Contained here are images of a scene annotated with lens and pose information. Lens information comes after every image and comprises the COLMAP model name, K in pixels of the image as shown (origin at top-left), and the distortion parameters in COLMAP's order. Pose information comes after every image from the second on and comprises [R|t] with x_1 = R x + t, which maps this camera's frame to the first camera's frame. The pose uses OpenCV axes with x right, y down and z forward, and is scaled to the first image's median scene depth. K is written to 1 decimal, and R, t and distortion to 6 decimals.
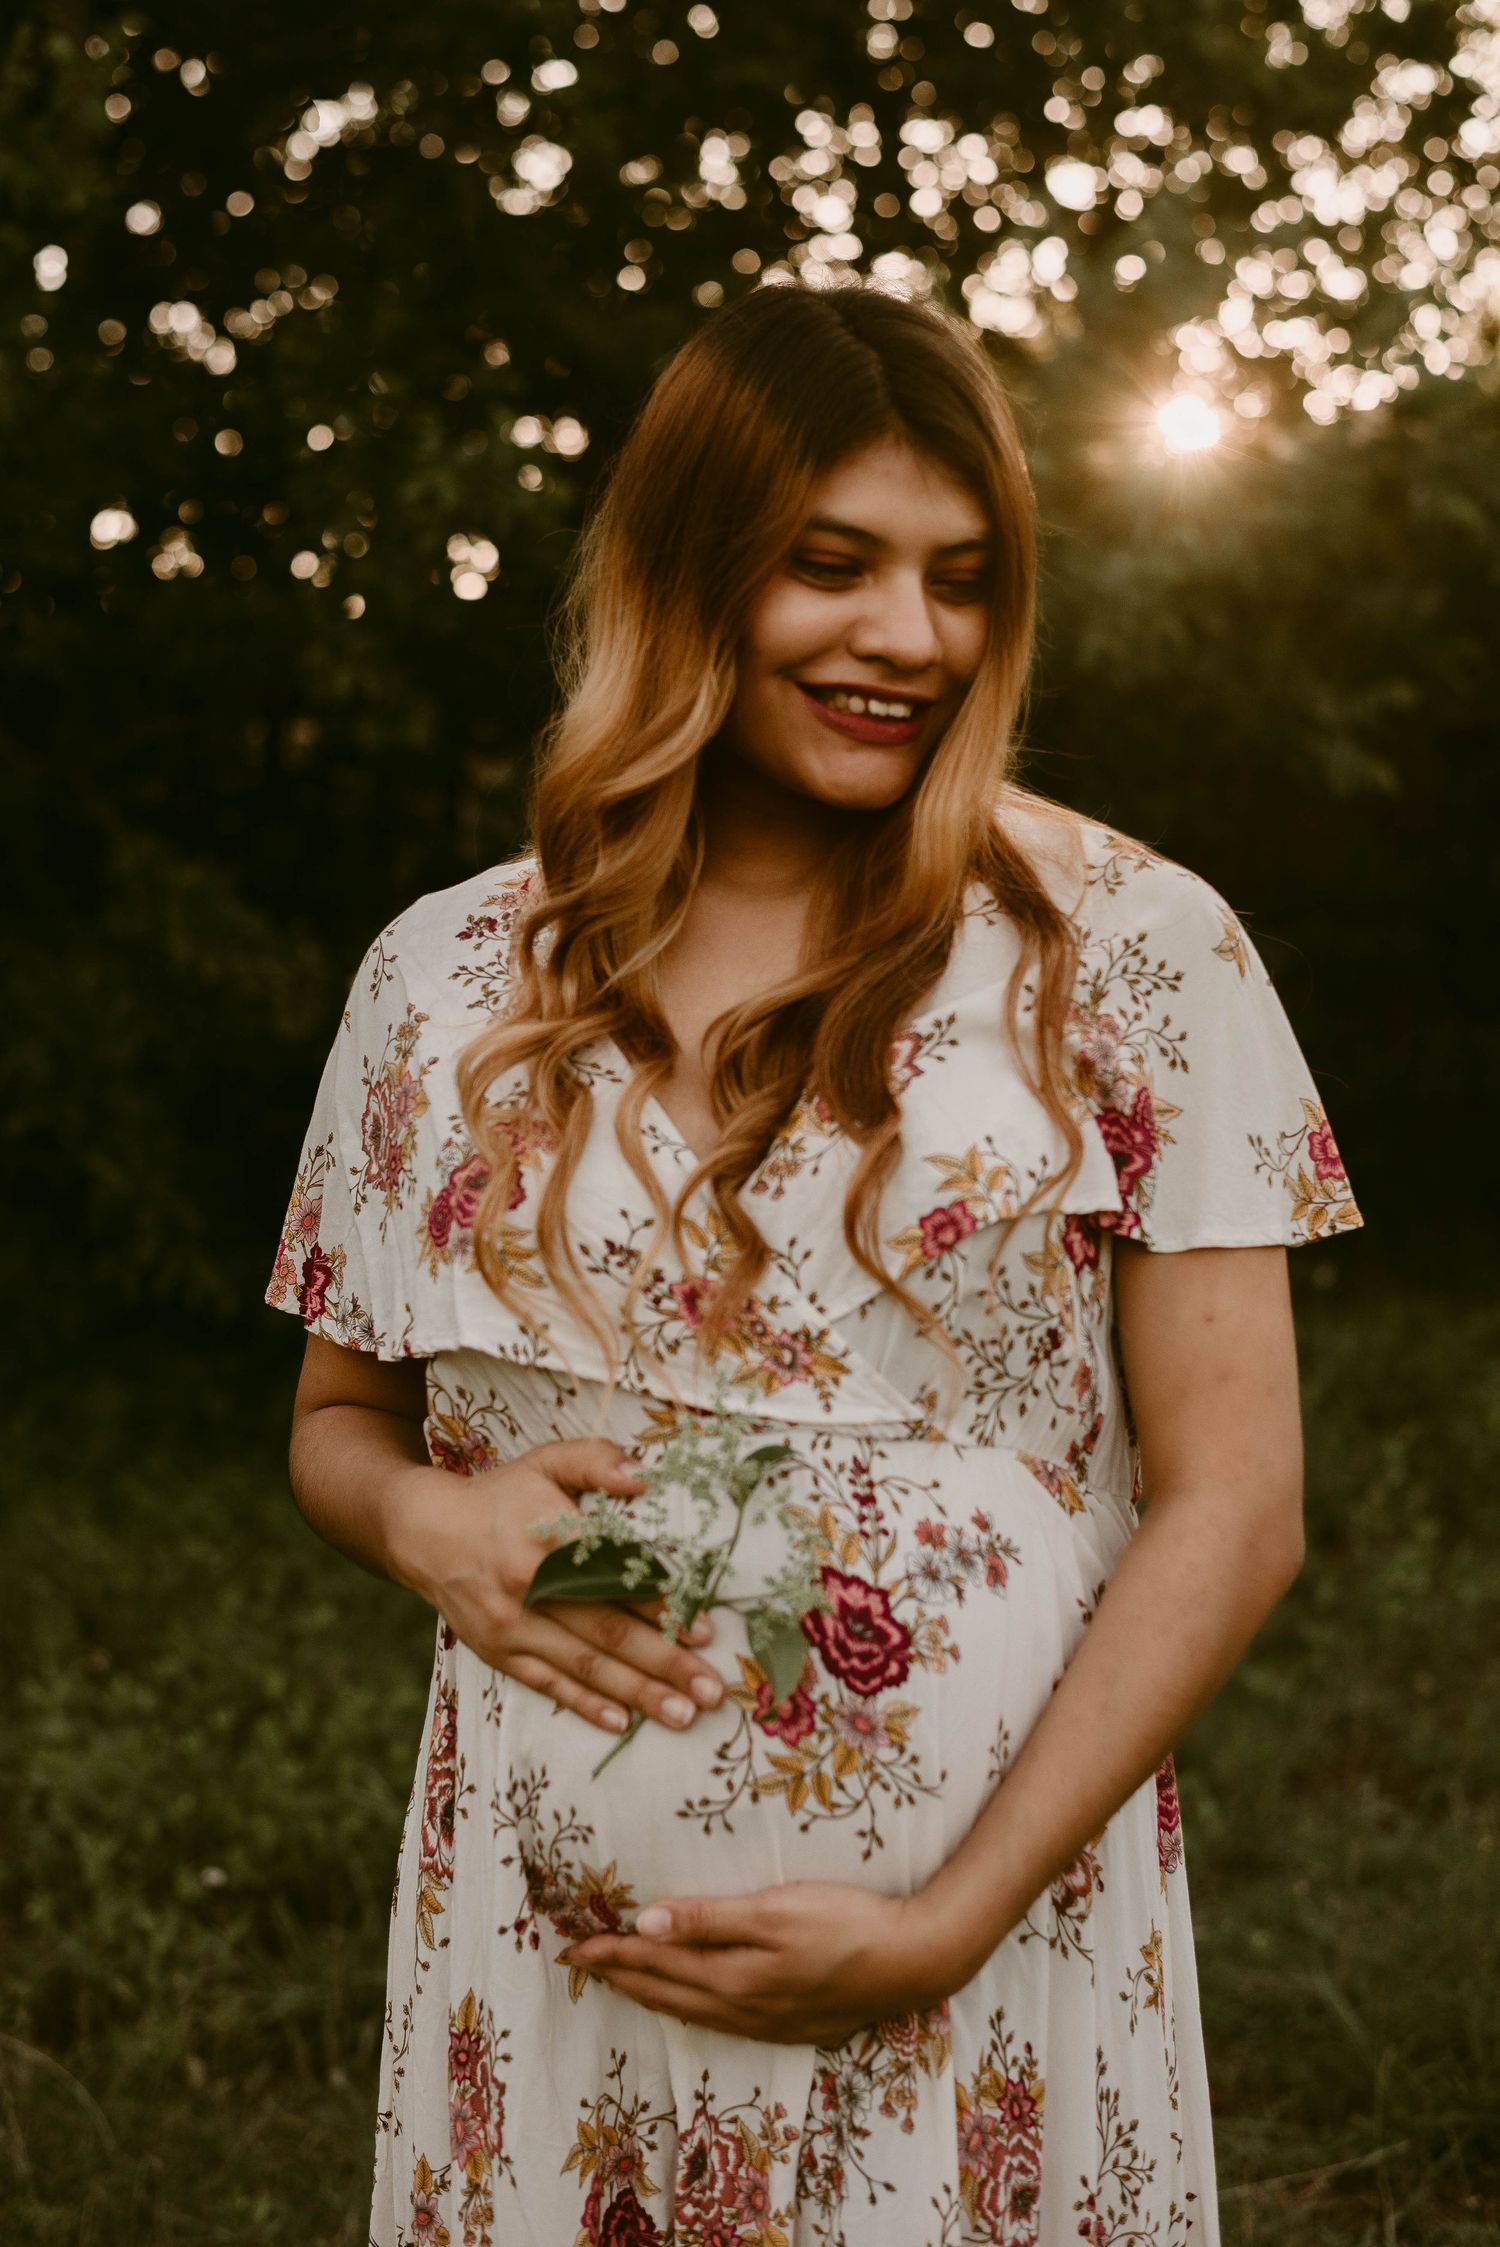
lens RADIAL K [[3740.8, 0, 746.8], [0, 3740.8, 1120.5], [0, 0, 1]] dist [-0.192874, 0.018988]
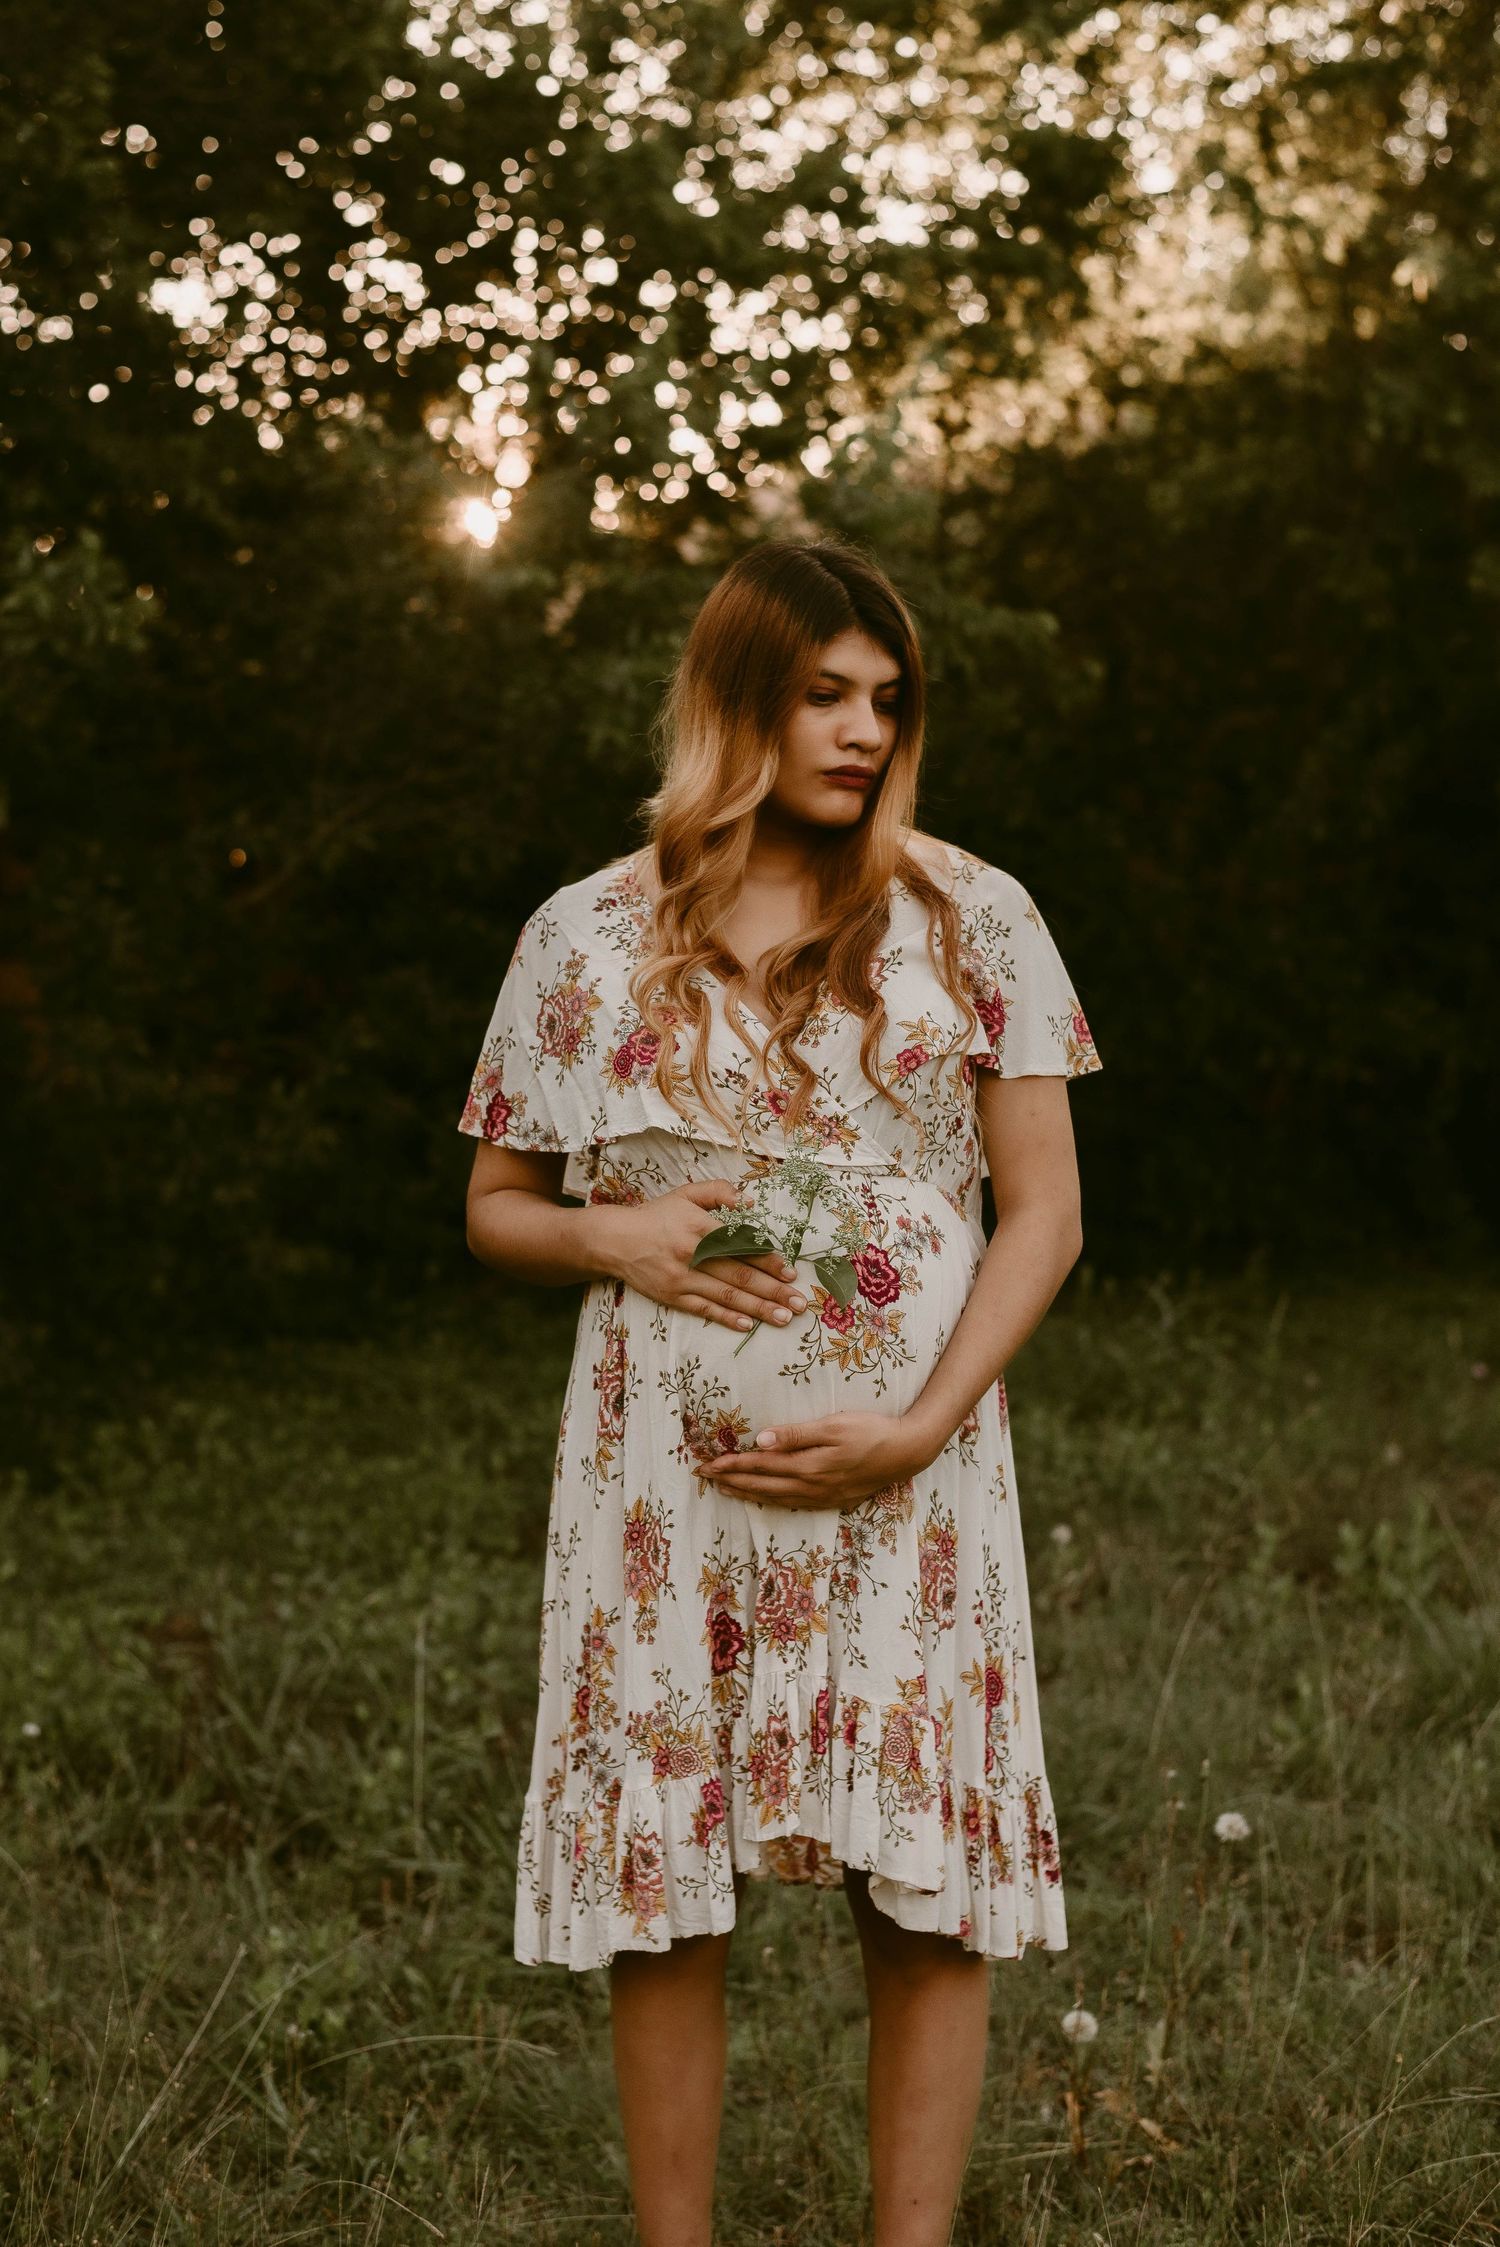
lens RADIAL K [[3740.8, 0, 746.8], [0, 3740.8, 1120.5], [0, 0, 1]] dist [-0.192874, 0.018988]
pose [[0.984802, -0.014015, 0.173113, -0.342726], [0.016436, 0.999786, -0.012556, 0.078980], [-0.172900, 0.015211, 0.984822, -0.812545]]
